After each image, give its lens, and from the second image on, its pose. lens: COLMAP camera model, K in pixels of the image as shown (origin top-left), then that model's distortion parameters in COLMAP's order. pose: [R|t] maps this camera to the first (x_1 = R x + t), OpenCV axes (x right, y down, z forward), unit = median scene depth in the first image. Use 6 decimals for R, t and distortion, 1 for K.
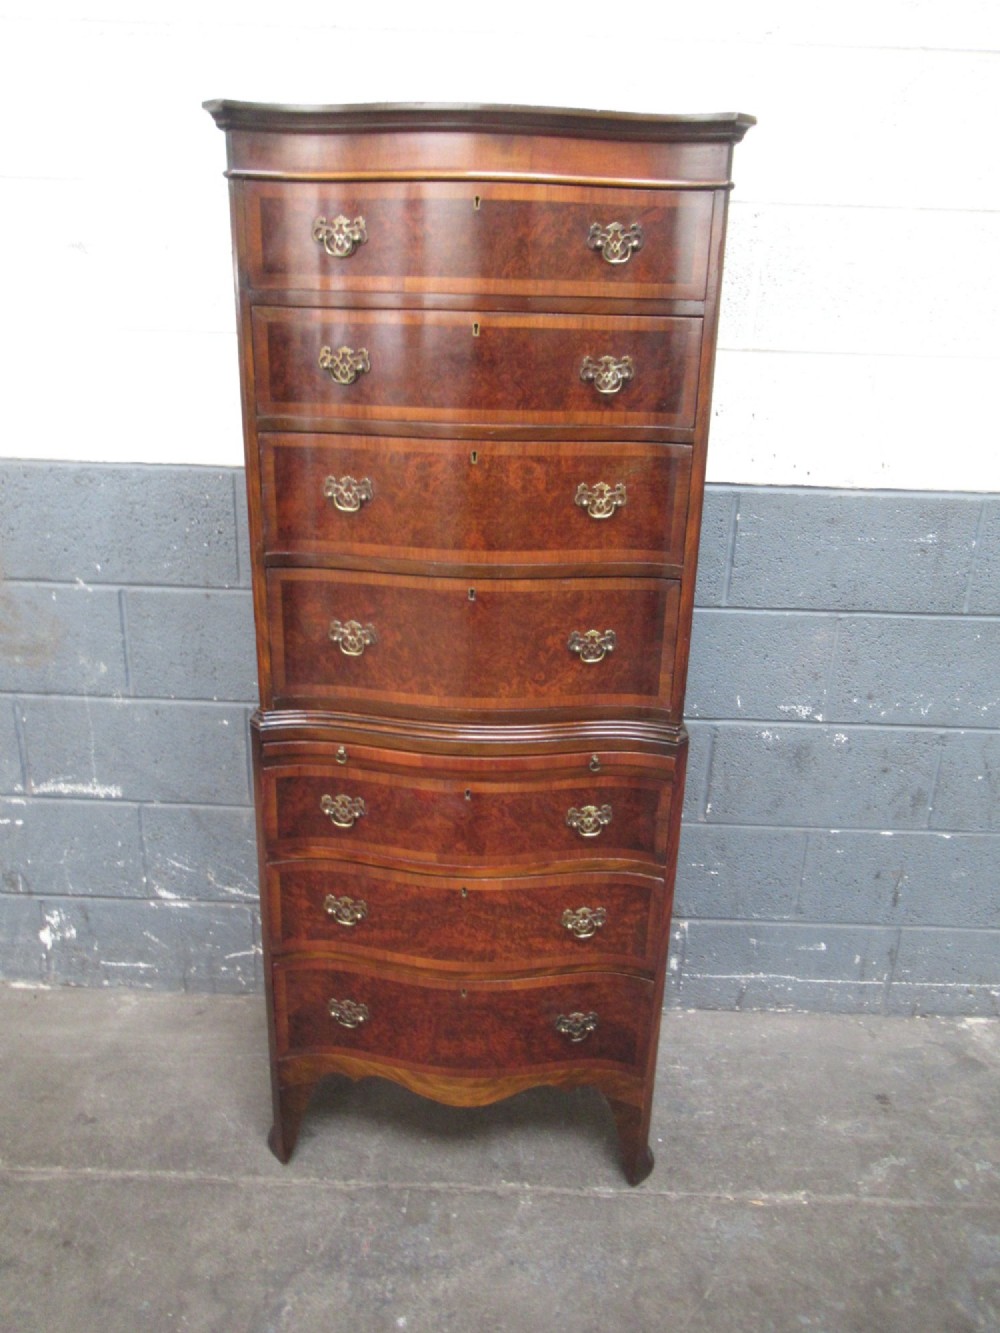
lens RADIAL K [[990.7, 0, 495.6], [0, 990.7, 665.6], [0, 0, 1]] dist [-0.015731, 0.010959]
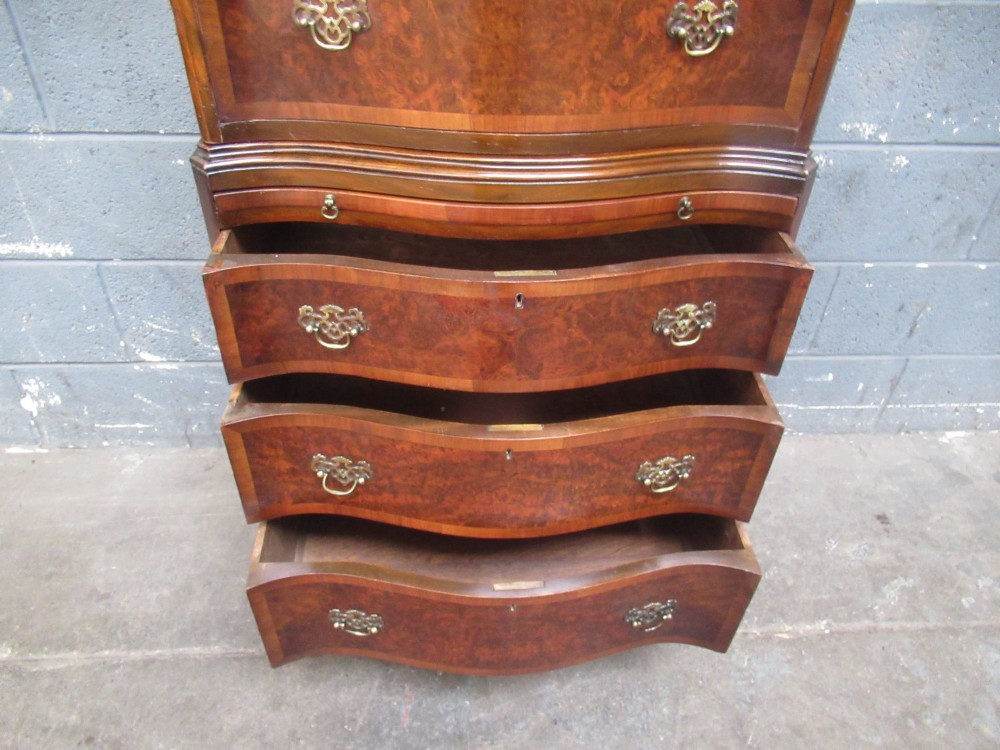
lens RADIAL K [[743.2, 0, 497.6], [0, 743.2, 381.1], [0, 0, 1]] dist [-0.015731, 0.010959]
pose [[0.997006, -0.046110, 0.062067, -0.071868], [0.021497, 0.936380, 0.350328, 0.022341], [-0.074272, -0.347945, 0.934568, 0.429043]]
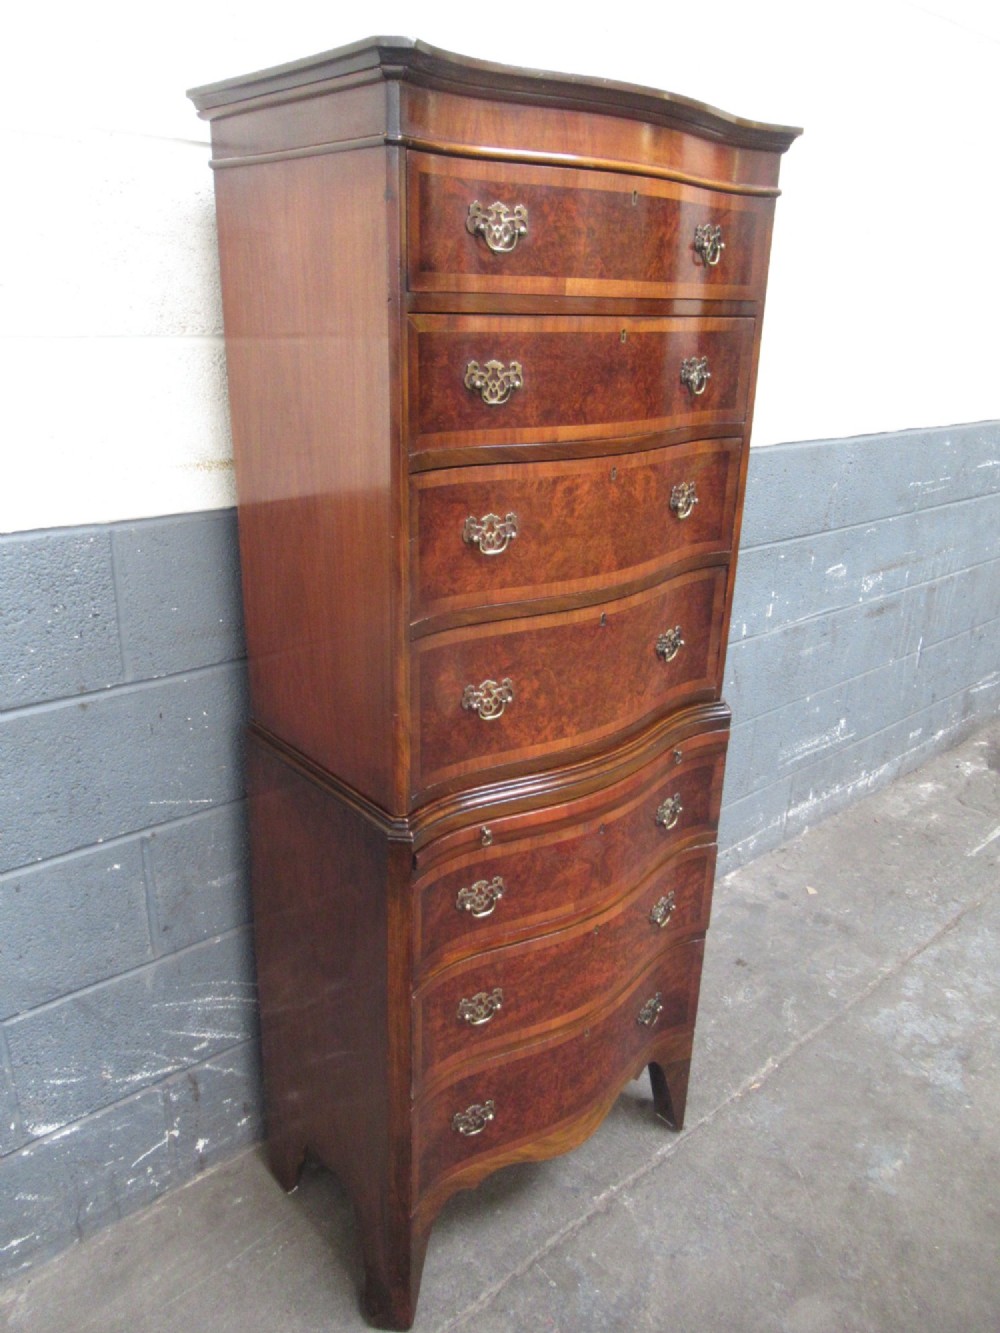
lens RADIAL K [[990.7, 0, 497.7], [0, 990.7, 665.9], [0, 0, 1]] dist [-0.015731, 0.010959]
pose [[0.740549, -0.240314, 0.627564, -0.609957], [0.213962, 0.969591, 0.118804, -0.142463], [-0.637030, 0.046295, 0.769447, 0.307914]]
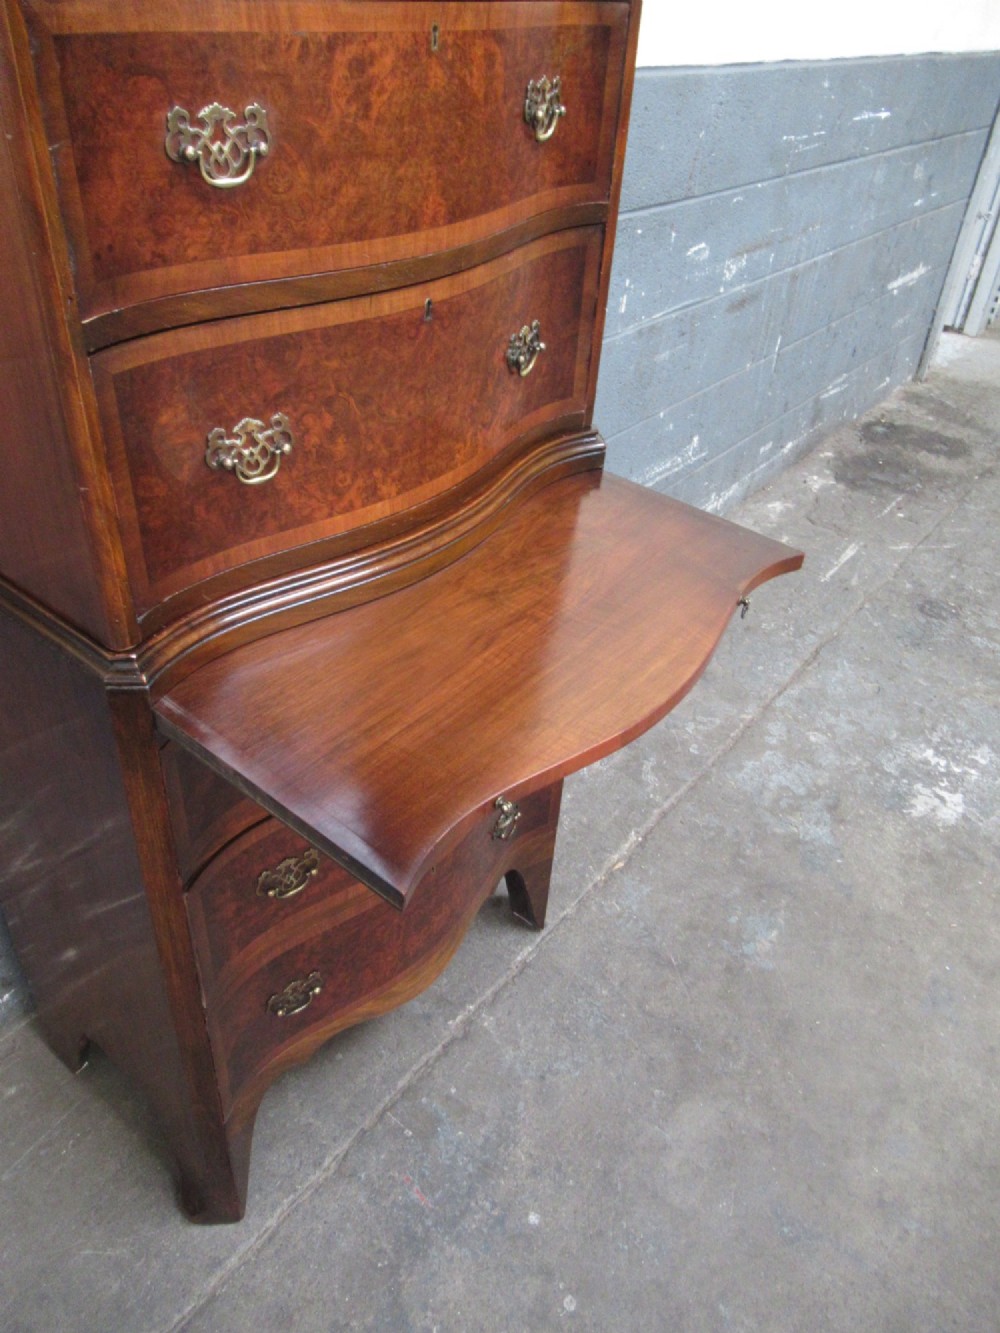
lens RADIAL K [[990.7, 0, 498.6], [0, 990.7, 668.0], [0, 0, 1]] dist [-0.015731, 0.010959]
pose [[0.601449, -0.462702, 0.651281, -0.420771], [0.219734, 0.879577, 0.421973, -0.108720], [-0.768099, -0.110687, 0.630692, 0.508417]]
